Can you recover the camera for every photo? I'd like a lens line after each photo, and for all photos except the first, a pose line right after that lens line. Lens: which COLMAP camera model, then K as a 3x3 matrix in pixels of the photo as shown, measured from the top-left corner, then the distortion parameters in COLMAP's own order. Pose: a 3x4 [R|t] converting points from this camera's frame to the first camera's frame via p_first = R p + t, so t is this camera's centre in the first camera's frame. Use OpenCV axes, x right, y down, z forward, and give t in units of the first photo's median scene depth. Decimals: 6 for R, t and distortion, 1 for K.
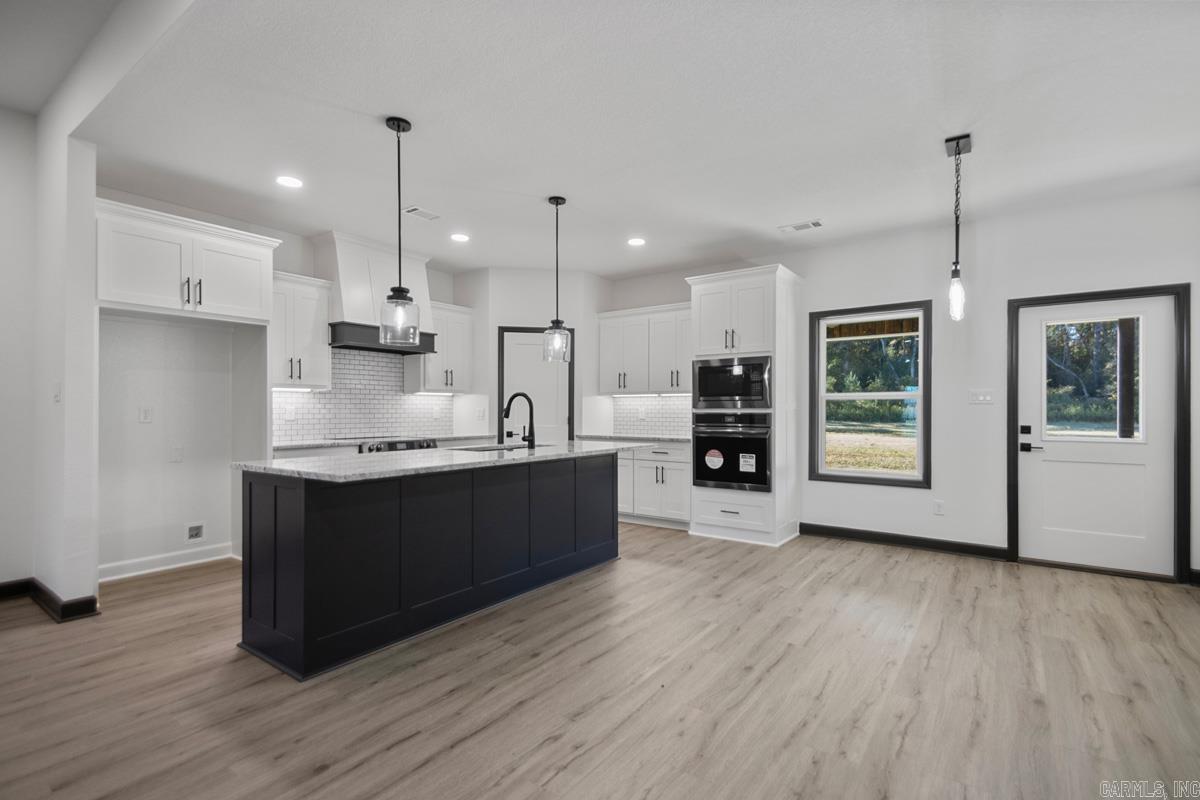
lens RADIAL K [[550.4, 0, 616.6], [0, 550.4, 413.7], [0, 0, 1]] dist [0.020203, -0.003973]
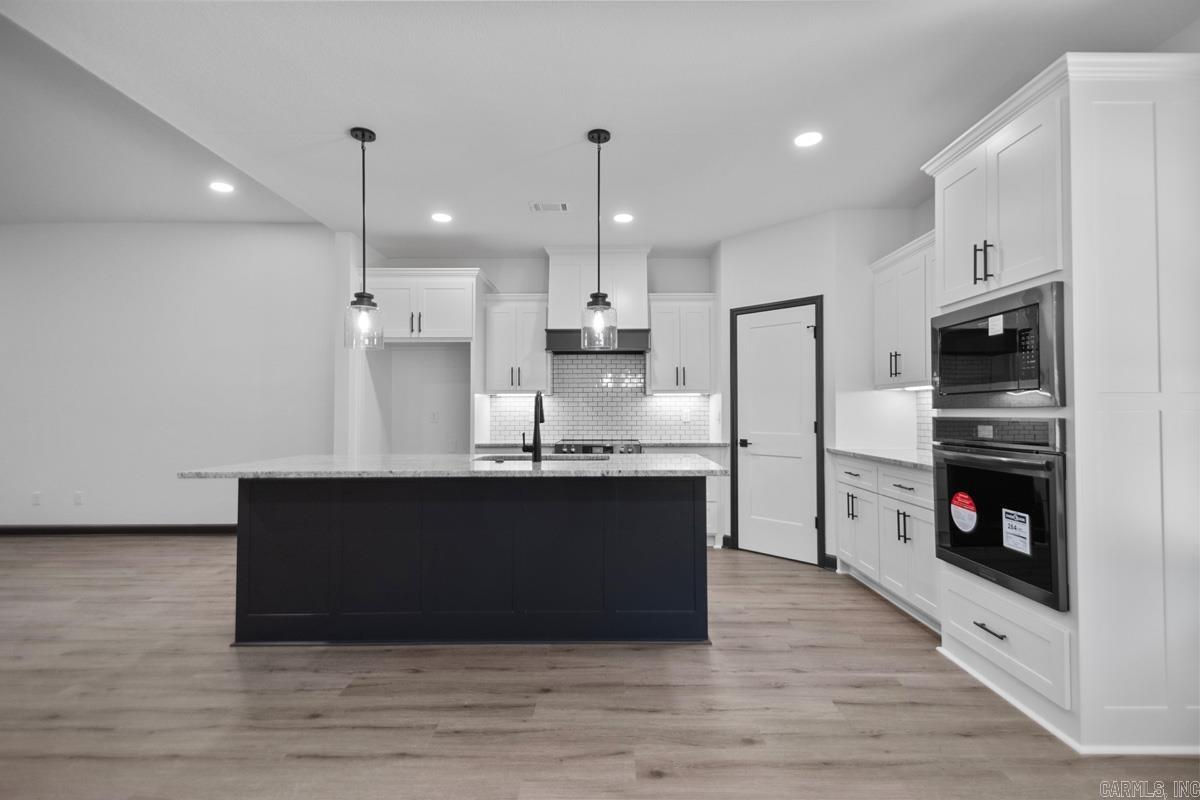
lens RADIAL K [[550.4, 0, 609.0], [0, 550.4, 400.7], [0, 0, 1]] dist [0.020203, -0.003973]
pose [[0.574329, -0.018791, -0.818409, 0.421873], [-0.002492, 0.999692, -0.024701, -0.003750], [0.818621, 0.016226, 0.574106, 0.475644]]
